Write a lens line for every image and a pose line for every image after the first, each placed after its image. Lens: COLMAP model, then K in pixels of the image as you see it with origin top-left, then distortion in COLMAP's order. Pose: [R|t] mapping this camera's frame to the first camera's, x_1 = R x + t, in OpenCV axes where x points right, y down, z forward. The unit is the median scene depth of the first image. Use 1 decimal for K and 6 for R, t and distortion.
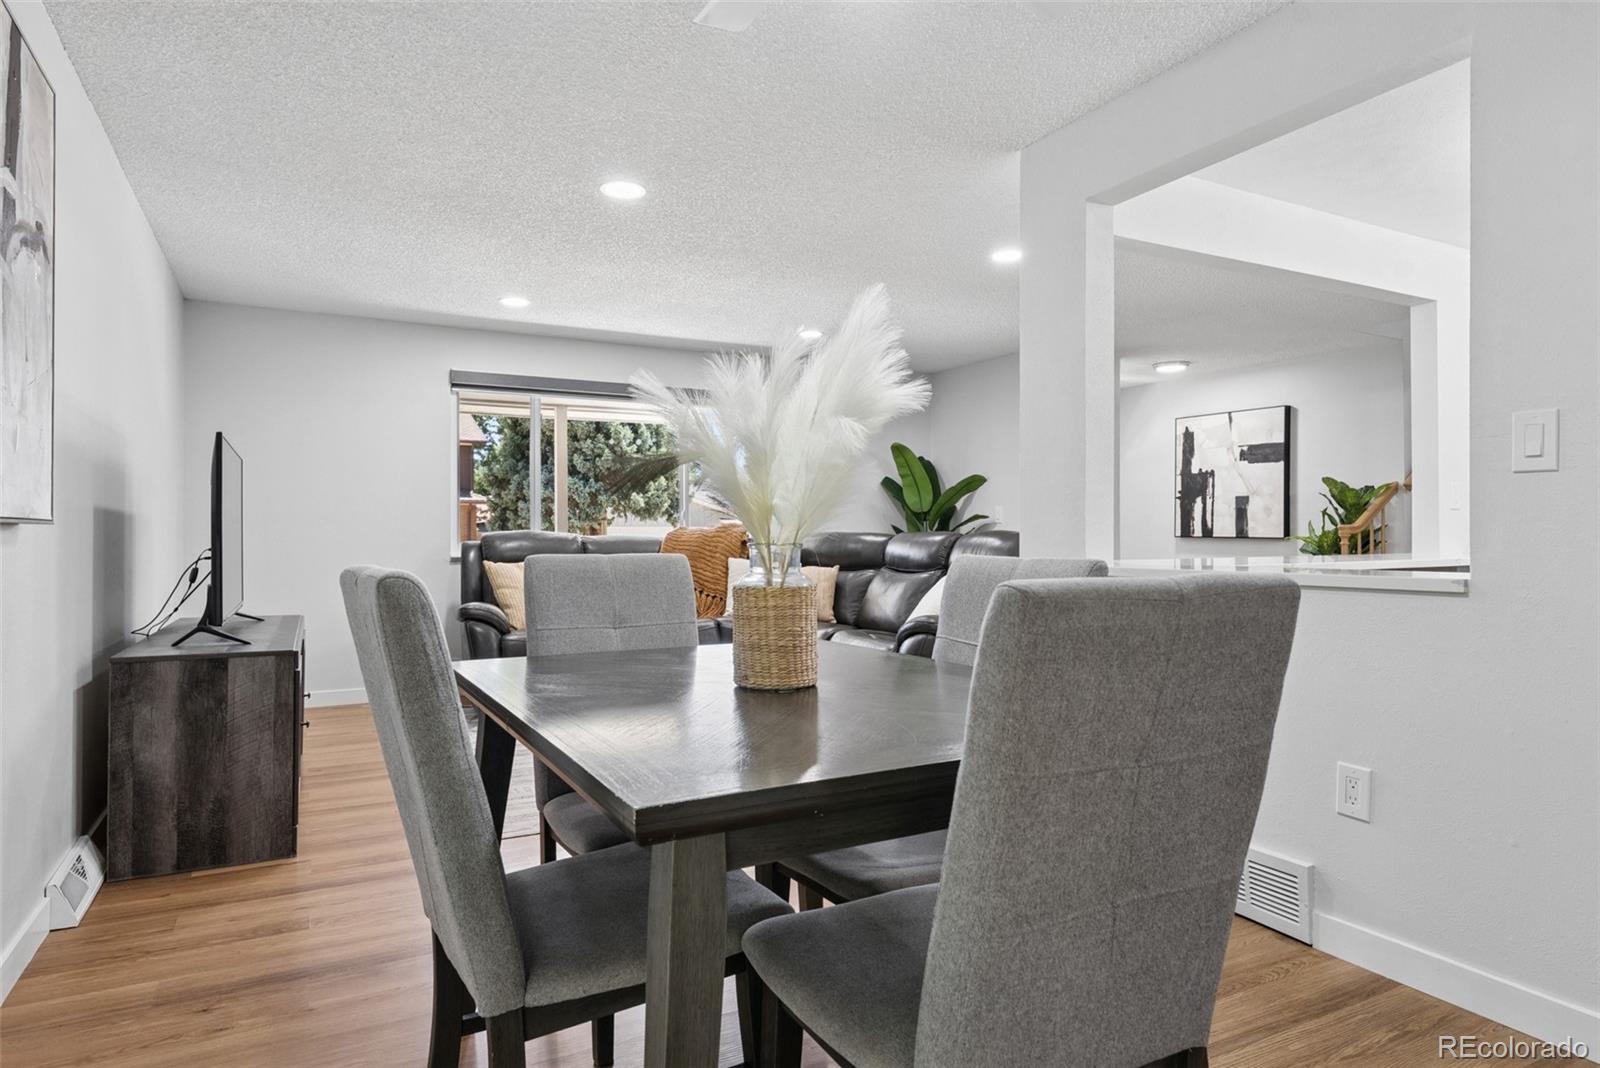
lens RADIAL K [[952.2, 0, 804.0], [0, 952.2, 537.6], [0, 0, 1]] dist [-0.001148, -0.001506]
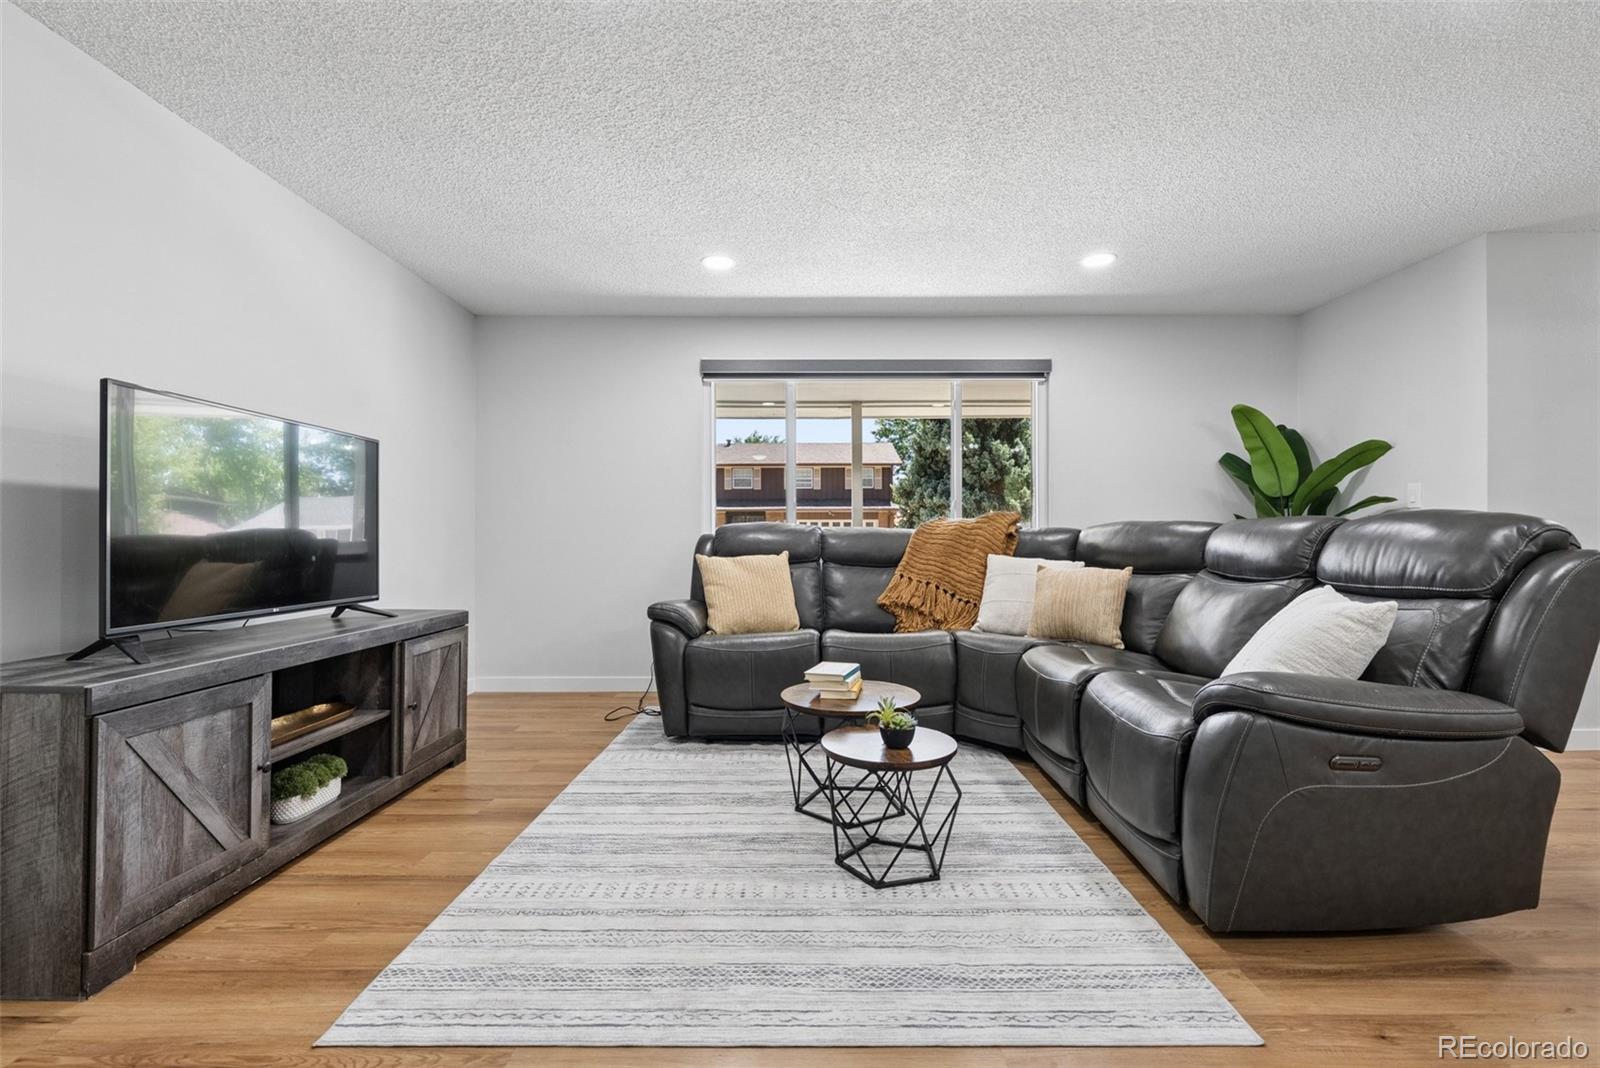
lens RADIAL K [[711.2, 0, 800.5], [0, 711.2, 532.6], [0, 0, 1]] dist [-0.003961, 0.000188]
pose [[0.879948, -0.002859, -0.475062, 0.070296], [-0.000293, 0.999978, -0.006559, 0.007215], [0.475070, 0.005911, 0.879928, 0.411958]]
